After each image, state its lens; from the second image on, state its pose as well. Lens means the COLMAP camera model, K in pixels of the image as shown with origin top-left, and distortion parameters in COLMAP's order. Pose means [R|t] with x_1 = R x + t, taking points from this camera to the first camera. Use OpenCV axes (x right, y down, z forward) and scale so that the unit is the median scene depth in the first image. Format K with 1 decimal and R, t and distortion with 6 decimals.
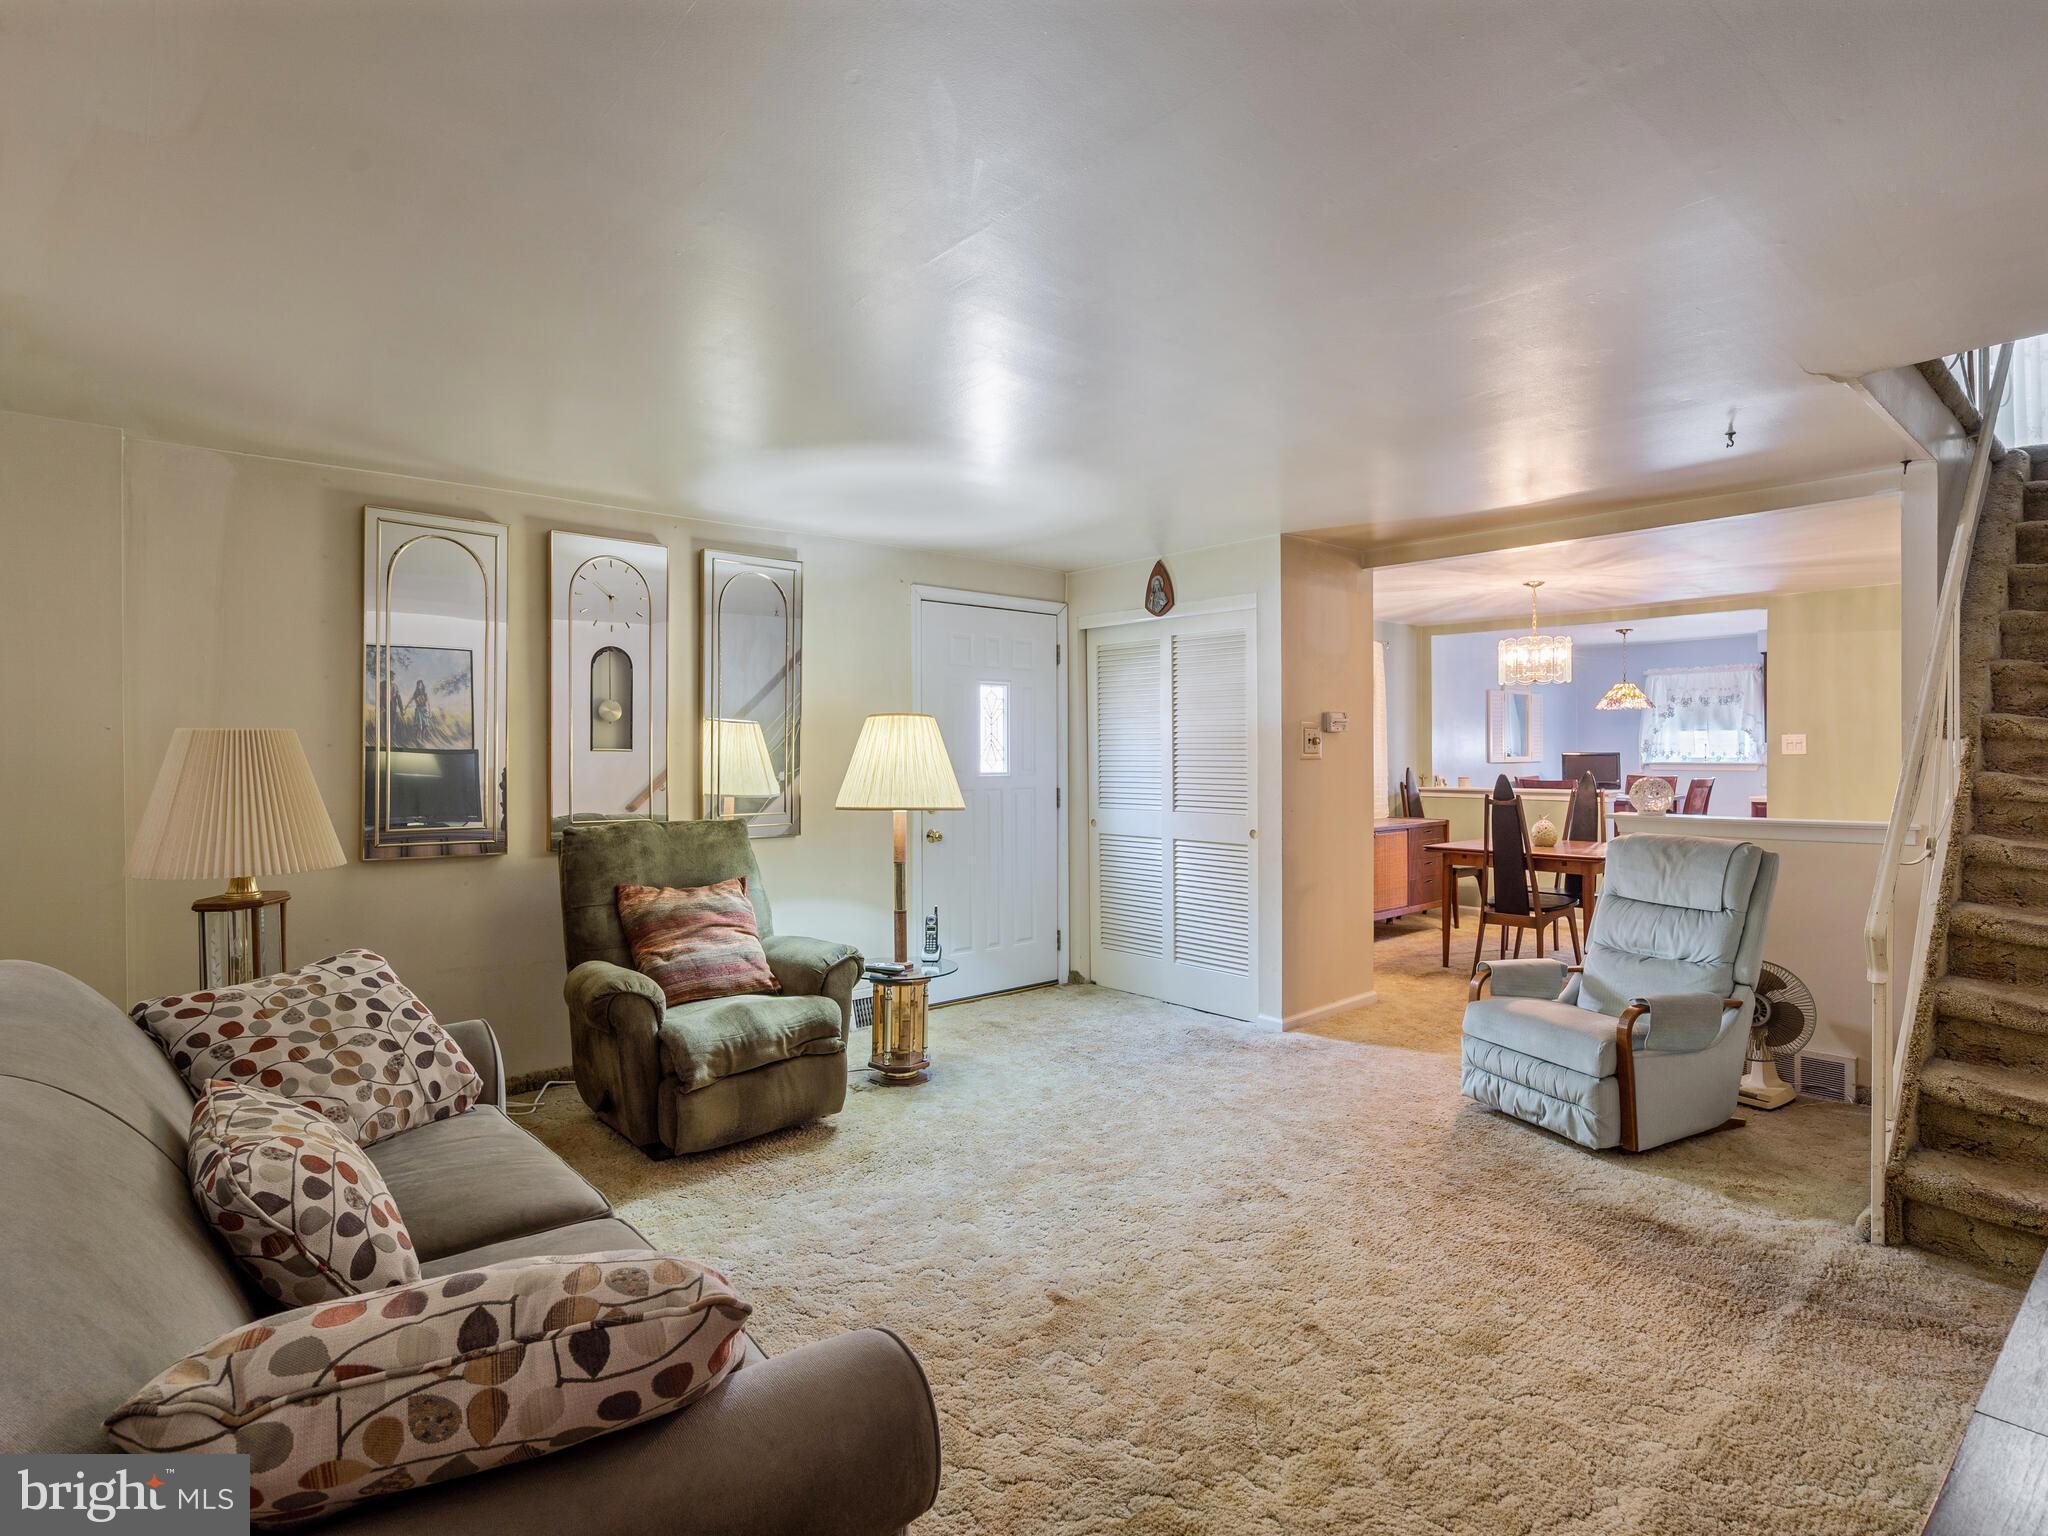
lens RADIAL K [[1044.7, 0, 1027.5], [0, 1044.7, 775.1], [0, 0, 1]] dist [-0.001981, -0.000002]
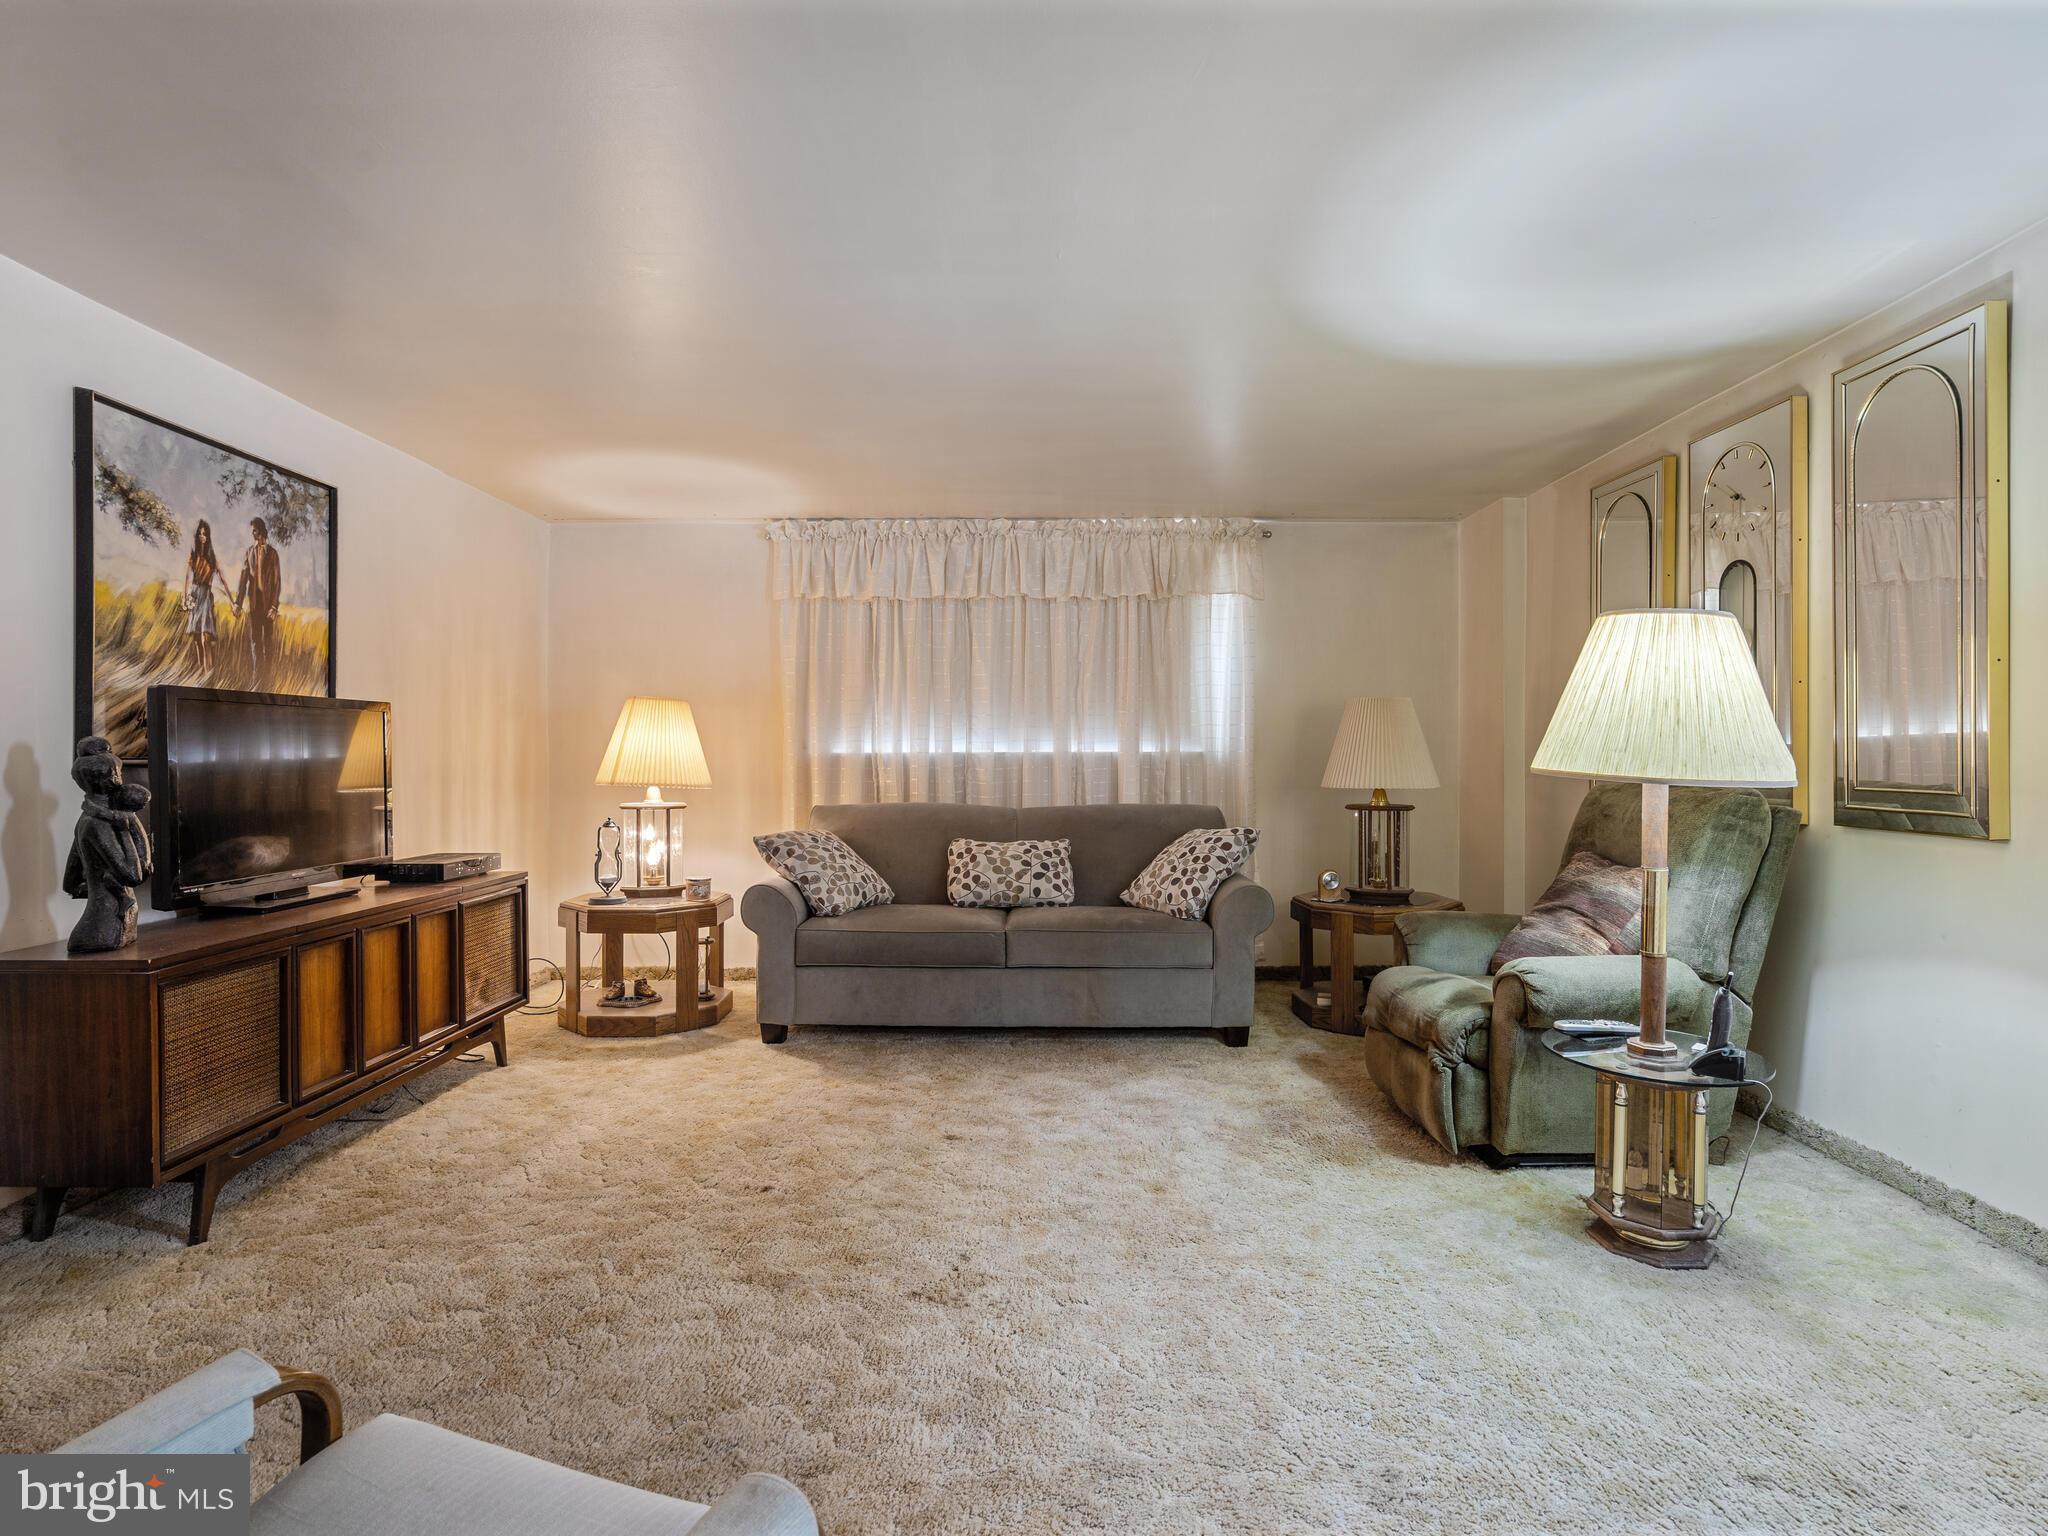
lens RADIAL K [[1044.1, 0, 1030.4], [0, 1044.1, 759.6], [0, 0, 1]] dist [-0.016412, 0.010010]
pose [[-0.656537, 0.009387, -0.754235, 0.508197], [-0.008534, 0.999766, 0.019872, 0.013059], [0.754246, 0.019483, -0.656303, 1.056223]]
